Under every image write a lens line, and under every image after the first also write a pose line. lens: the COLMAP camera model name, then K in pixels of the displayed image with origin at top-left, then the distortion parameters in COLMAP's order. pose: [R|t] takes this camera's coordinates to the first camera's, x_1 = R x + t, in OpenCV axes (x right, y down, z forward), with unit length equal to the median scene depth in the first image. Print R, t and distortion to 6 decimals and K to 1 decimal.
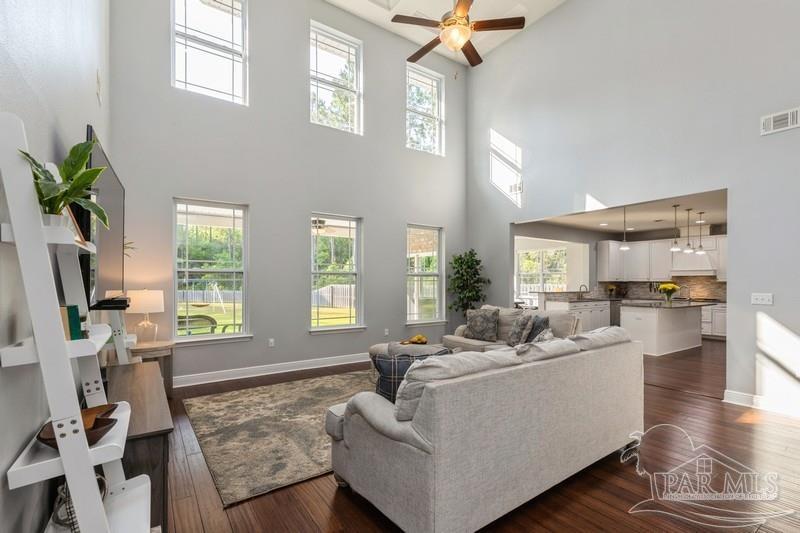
lens RADIAL K [[380.2, 0, 406.4], [0, 380.2, 281.4], [0, 0, 1]] dist [-0.003410, -0.000718]
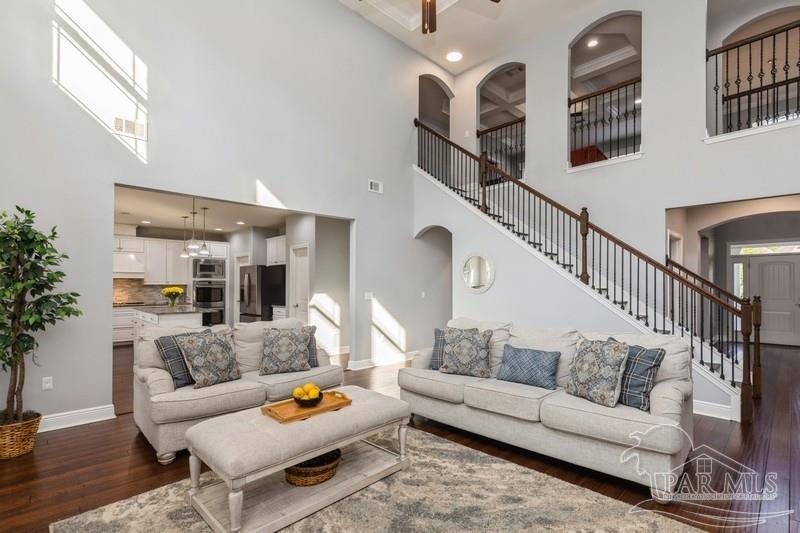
lens RADIAL K [[380.2, 0, 406.4], [0, 380.2, 281.4], [0, 0, 1]] dist [-0.003410, -0.000718]
pose [[-0.157256, 0.004366, 0.987548, -0.471708], [0.007158, 0.999969, -0.003281, 0.000928], [-0.987532, 0.006553, -0.157282, 0.886283]]
